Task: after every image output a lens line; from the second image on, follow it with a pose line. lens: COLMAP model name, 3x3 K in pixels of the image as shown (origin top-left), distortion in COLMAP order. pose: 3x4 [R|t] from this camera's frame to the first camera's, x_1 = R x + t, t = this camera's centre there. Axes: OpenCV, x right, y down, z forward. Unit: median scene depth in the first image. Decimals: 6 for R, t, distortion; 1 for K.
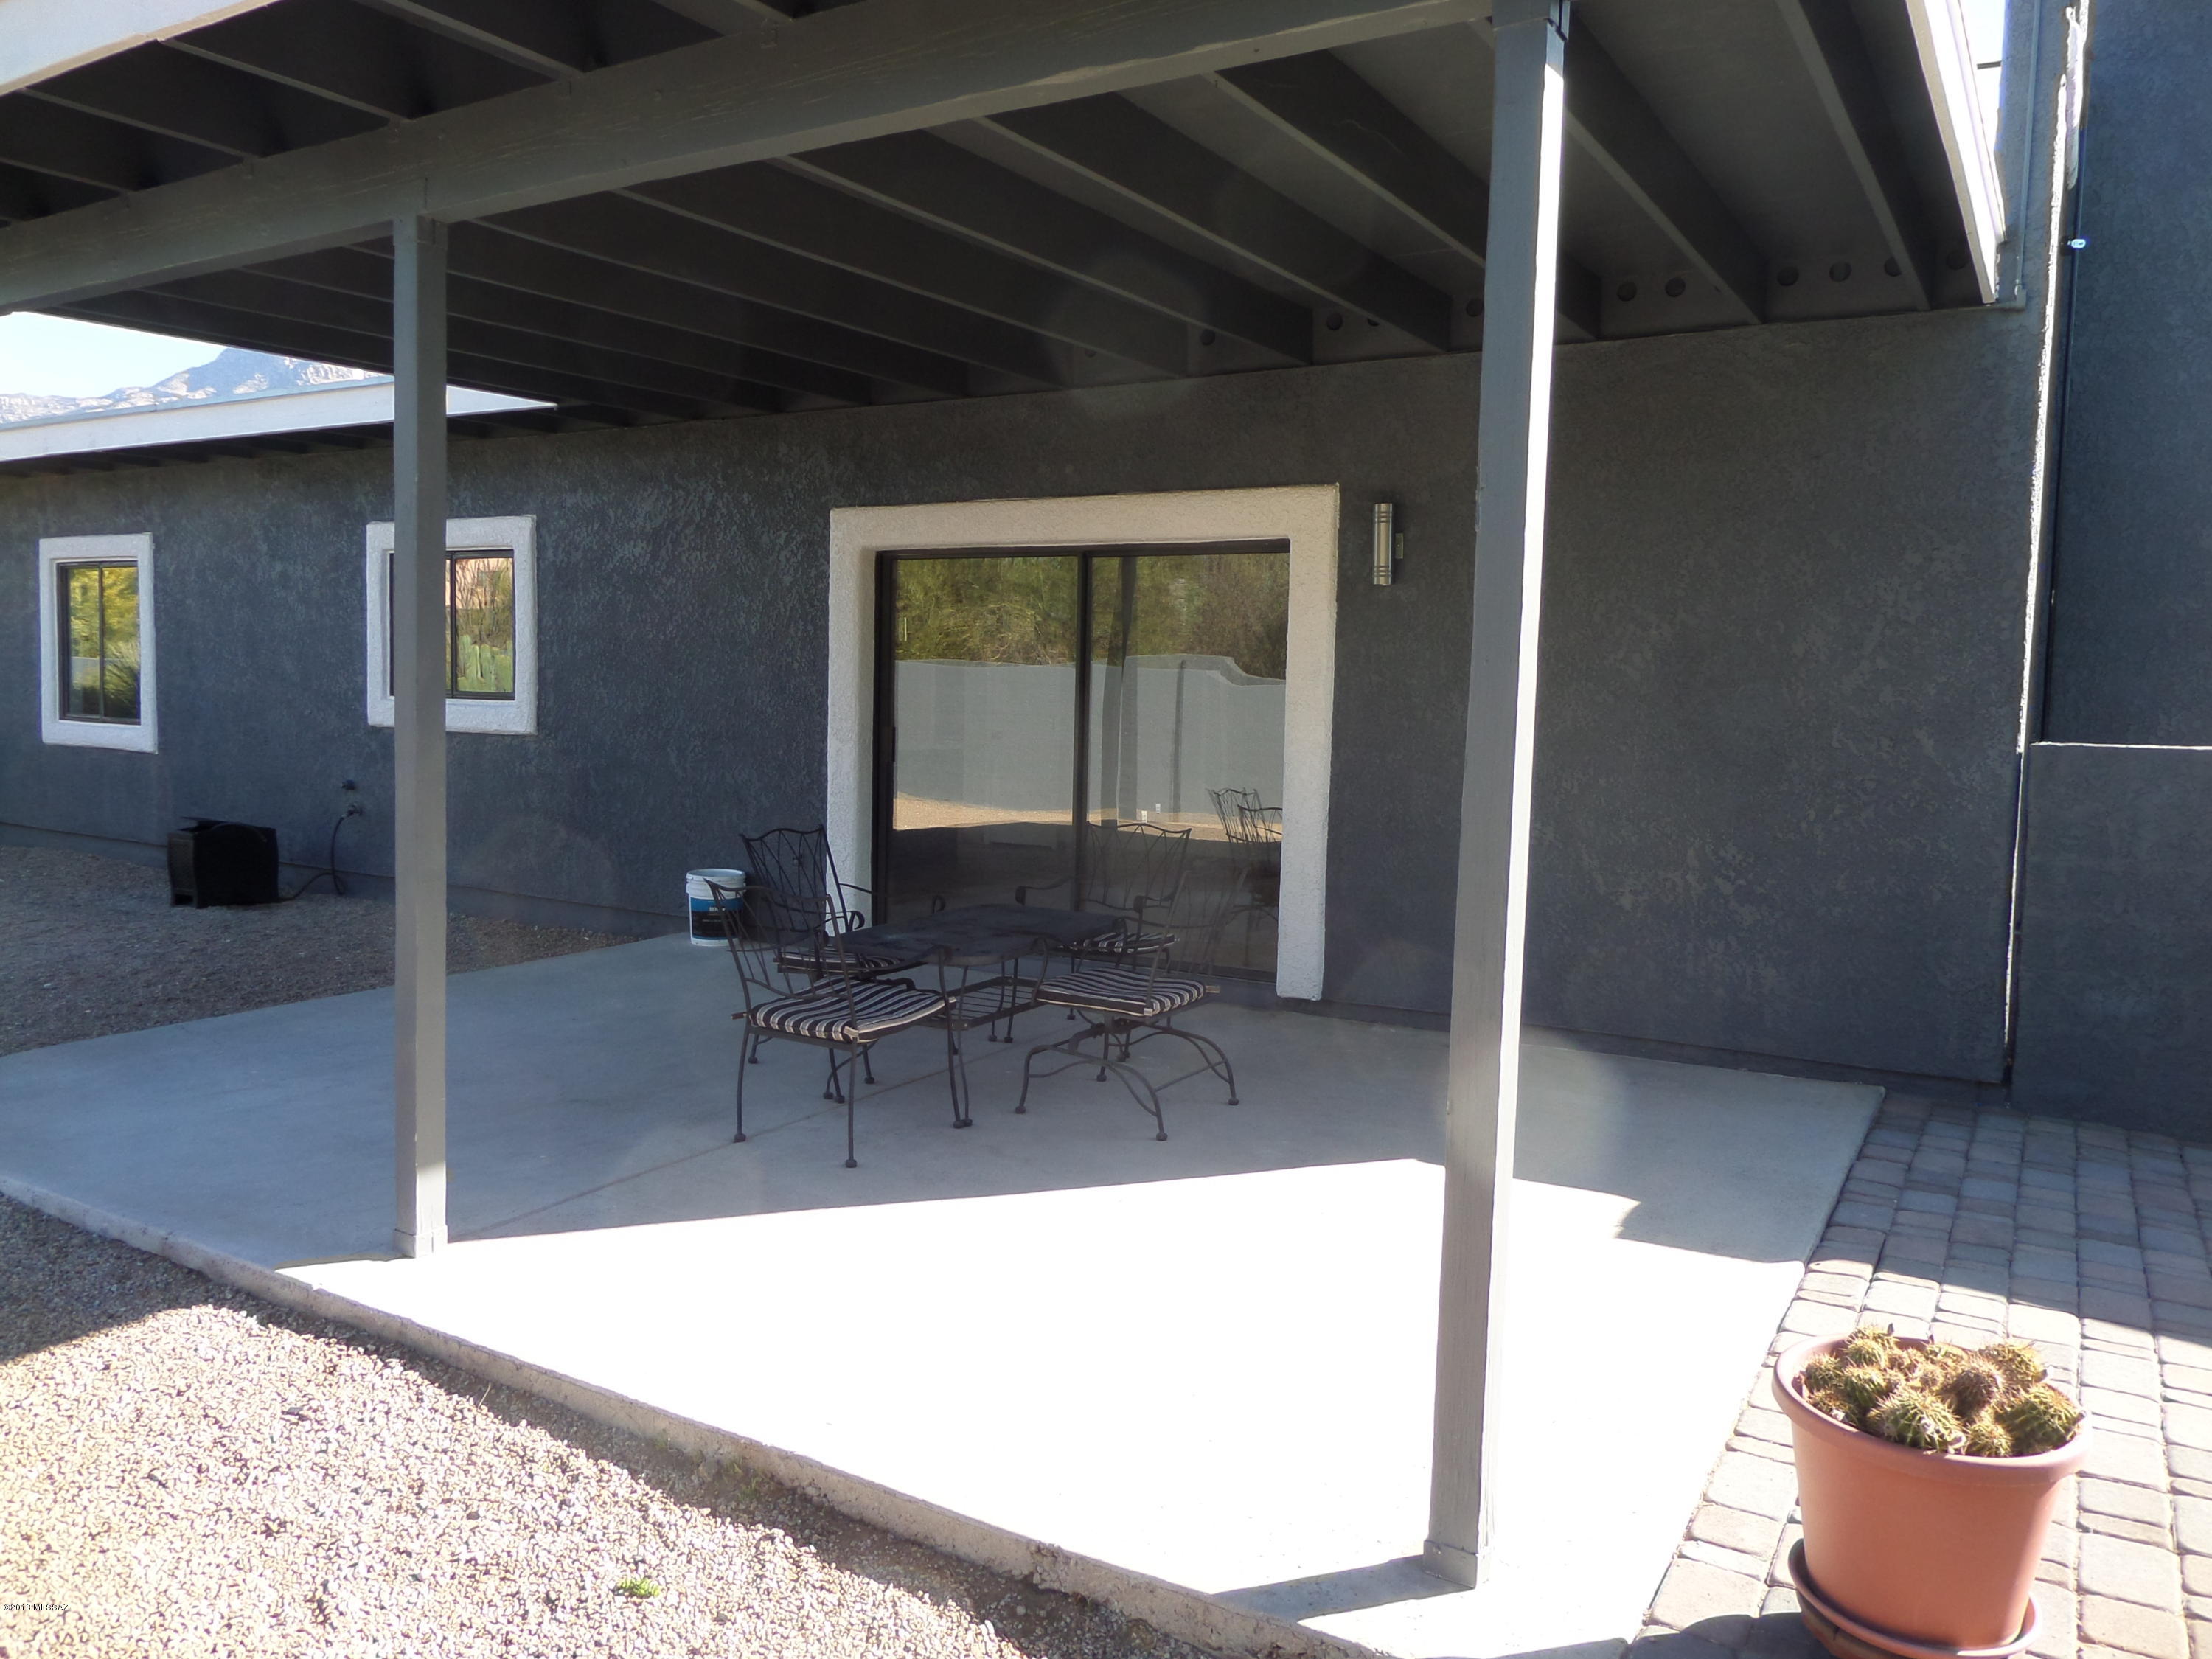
lens RADIAL K [[1611.9, 0, 1113.0], [0, 1611.9, 835.9], [0, 0, 1]] dist [-0.001831, -0.008033]
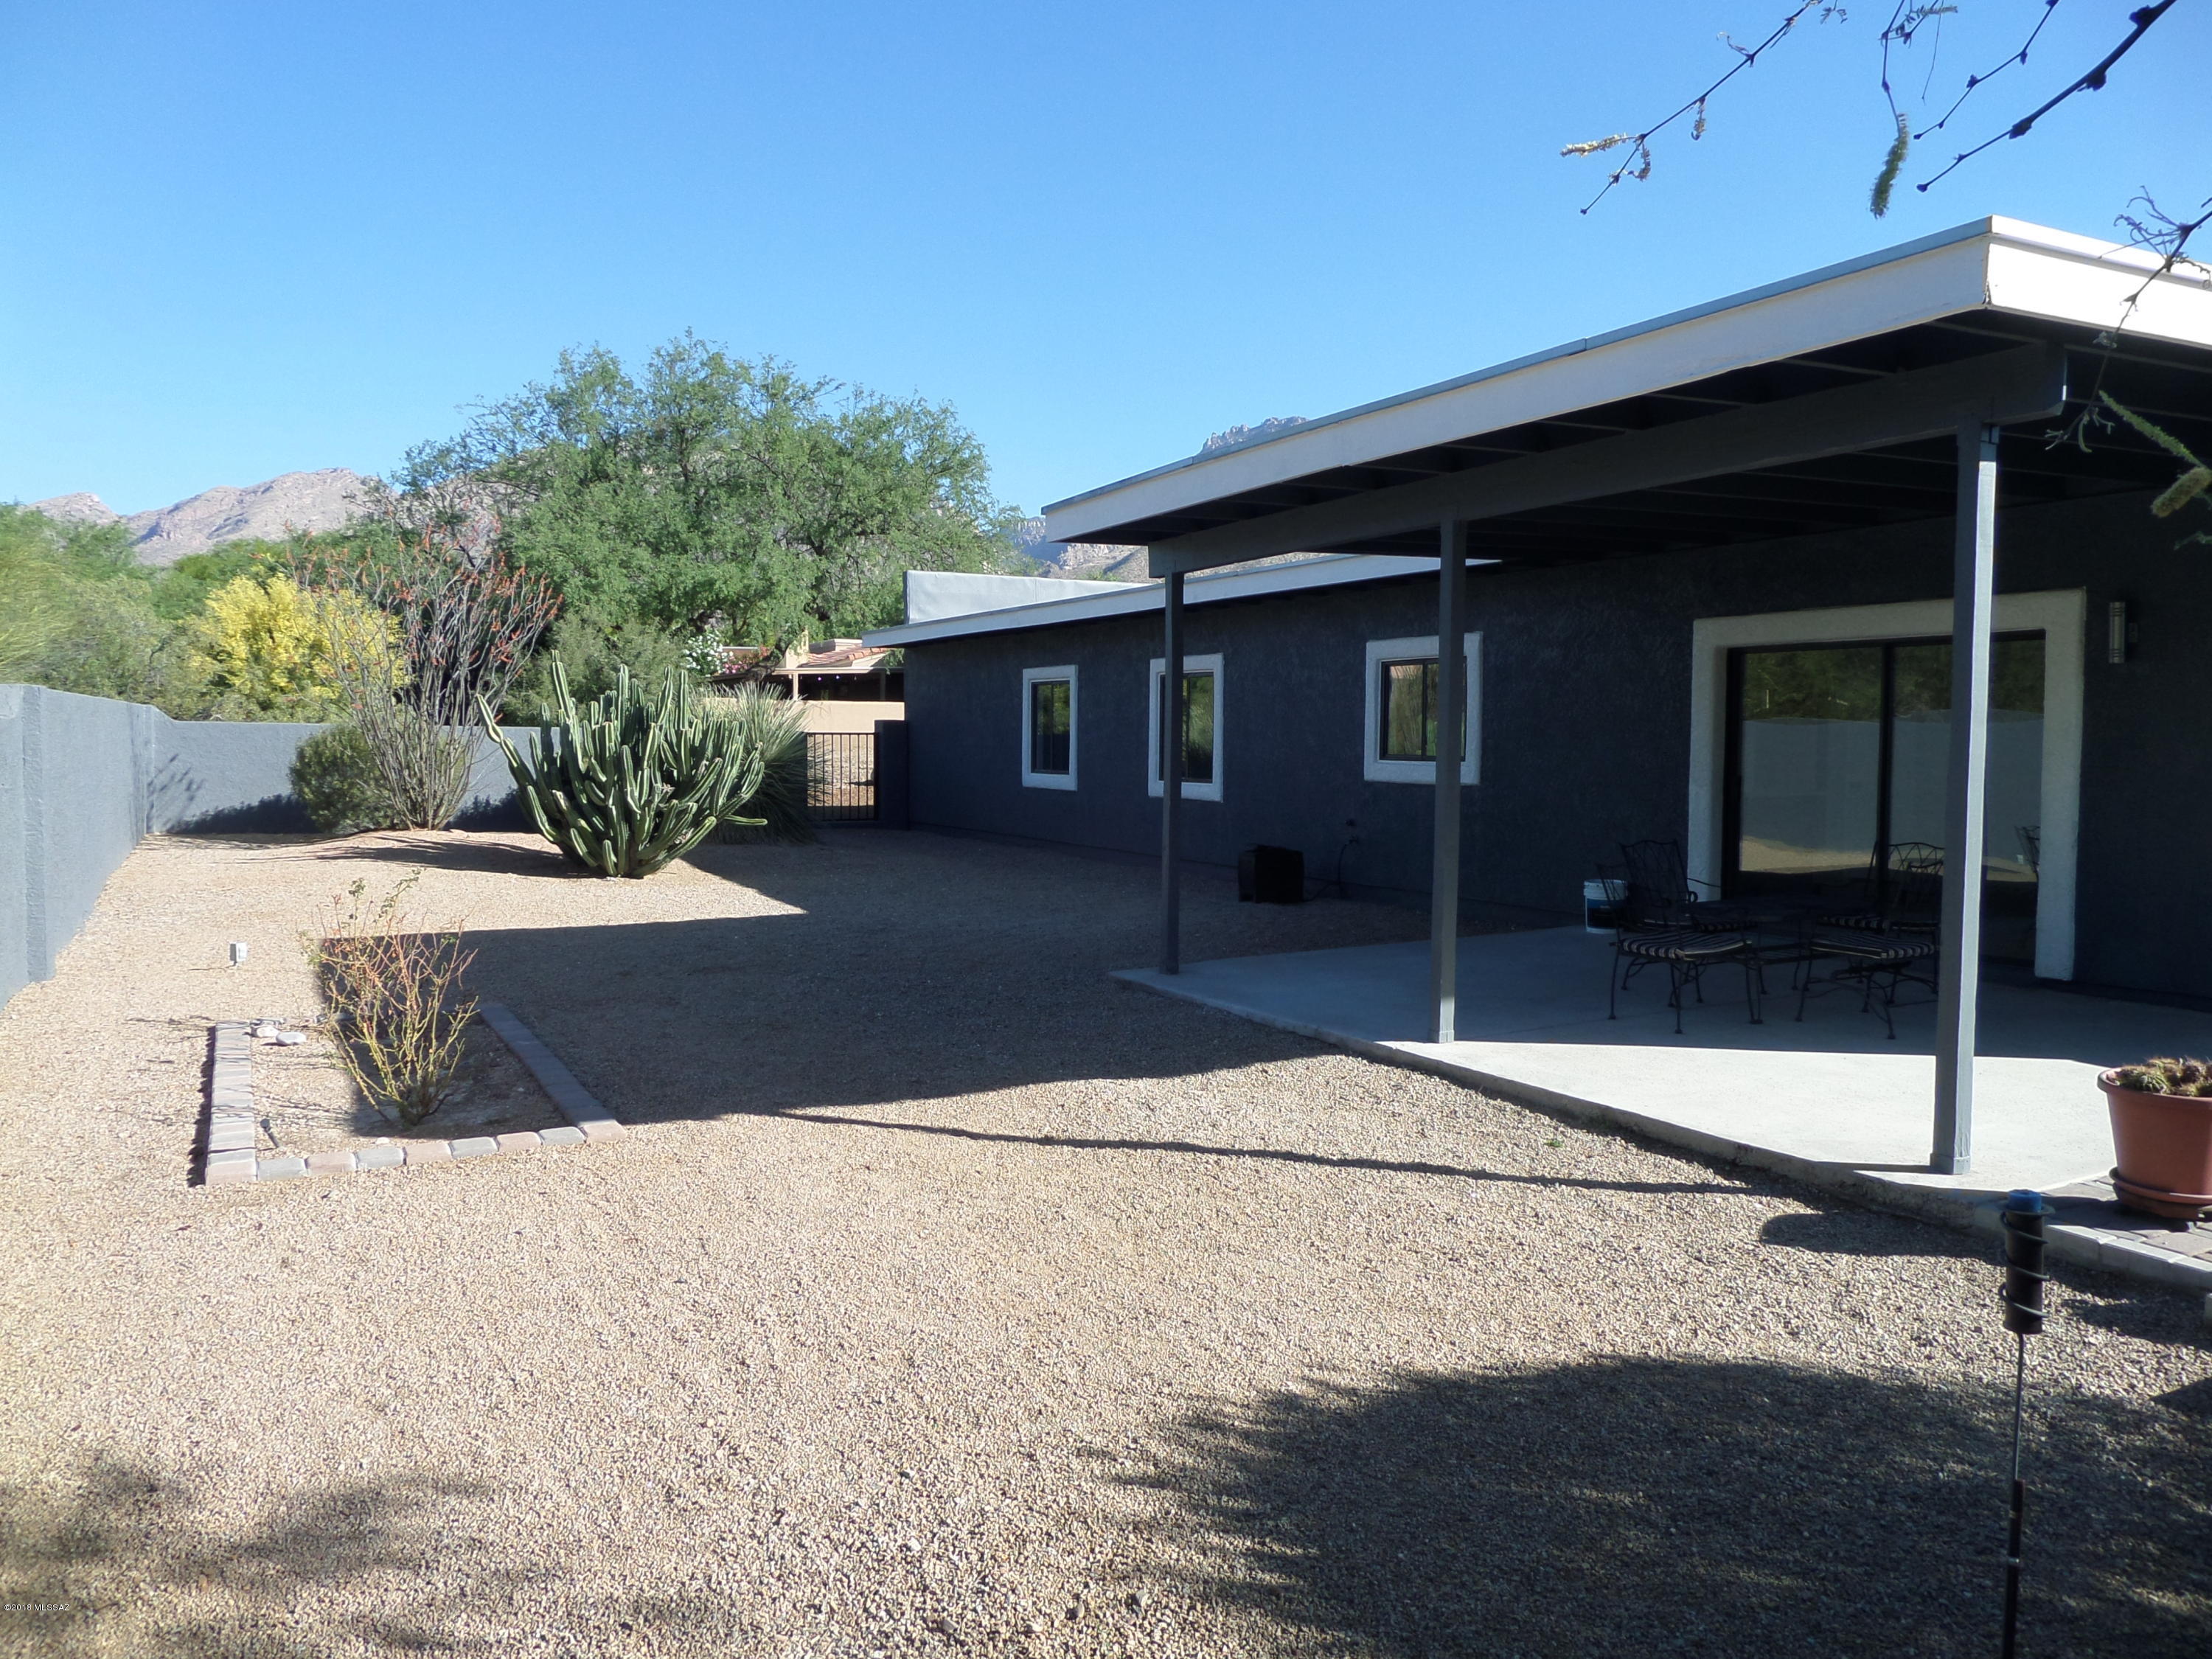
lens RADIAL K [[1550.8, 0, 1069.8], [0, 1550.8, 831.8], [0, 0, 1]] dist [-0.052331, -0.003641]
pose [[0.834191, 0.007000, -0.551431, 0.153060], [-0.028717, 0.999114, -0.030760, 0.050851], [0.550728, 0.041495, 0.833653, -0.558591]]
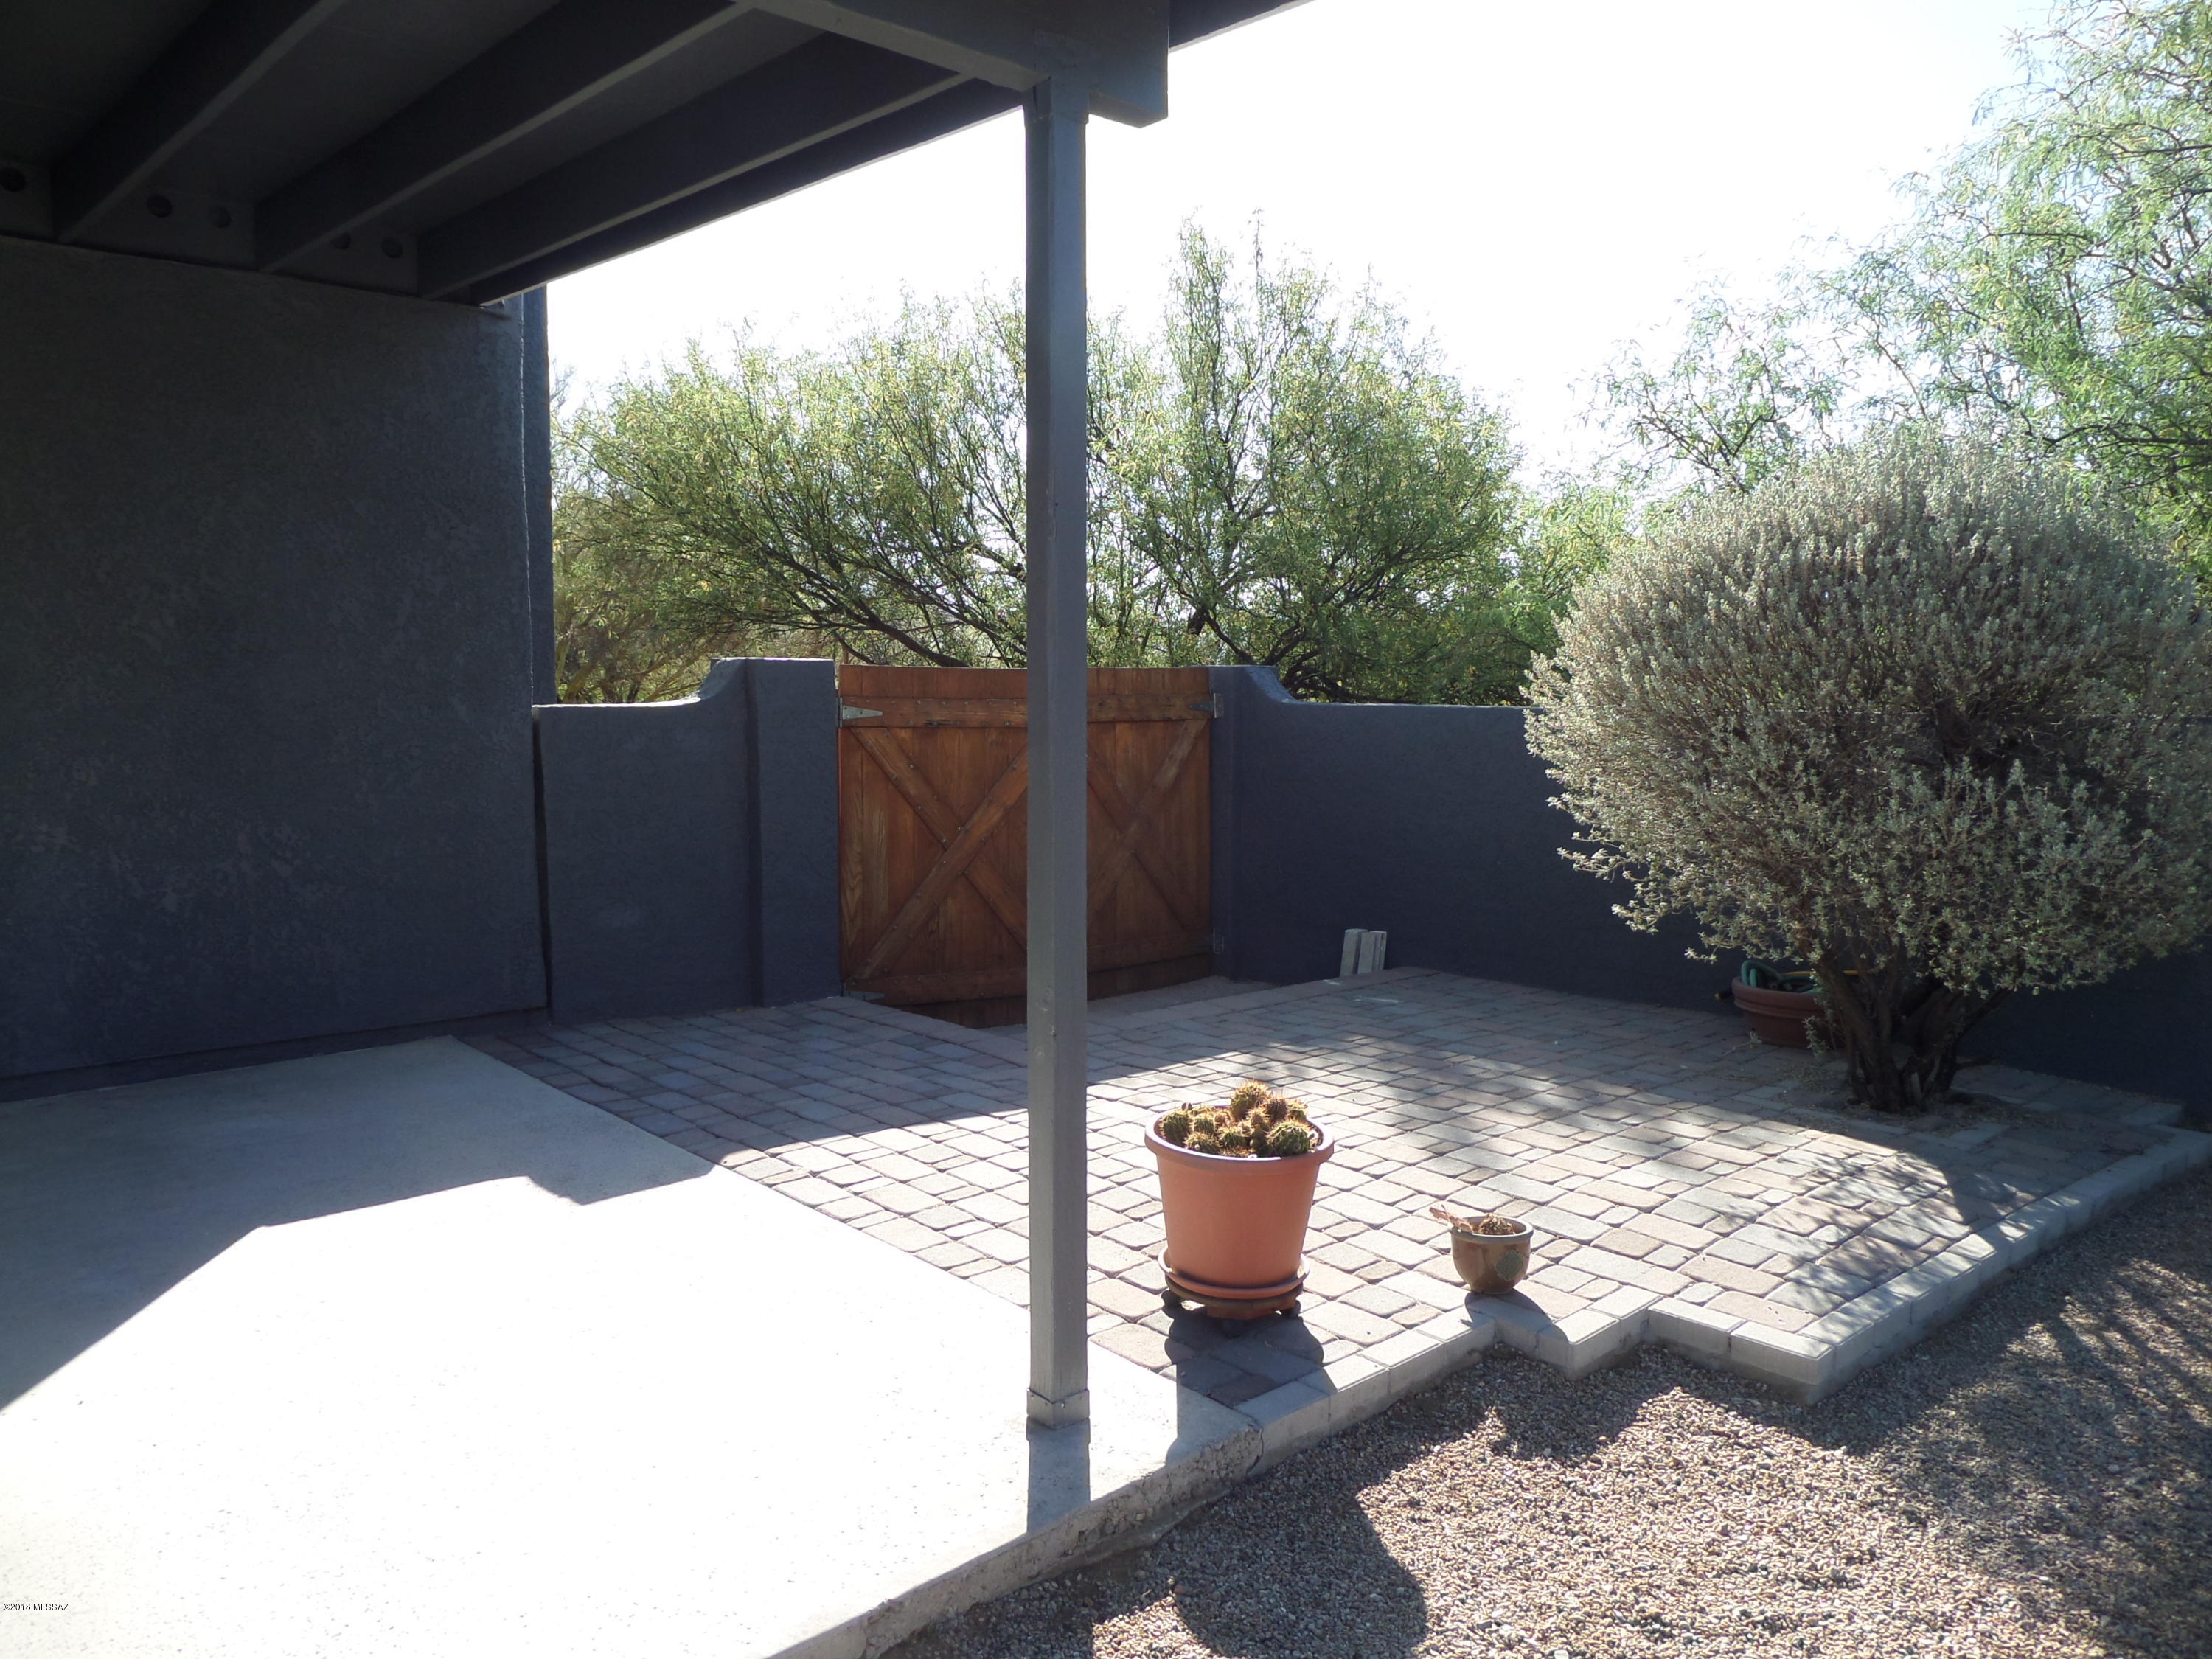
lens RADIAL K [[1611.9, 0, 1113.0], [0, 1611.9, 835.9], [0, 0, 1]] dist [-0.001831, -0.008033]
pose [[0.279972, -0.113481, 0.953277, -0.382551], [0.083252, 0.992118, 0.093654, -0.035807], [-0.956392, 0.053142, 0.287213, 0.263101]]
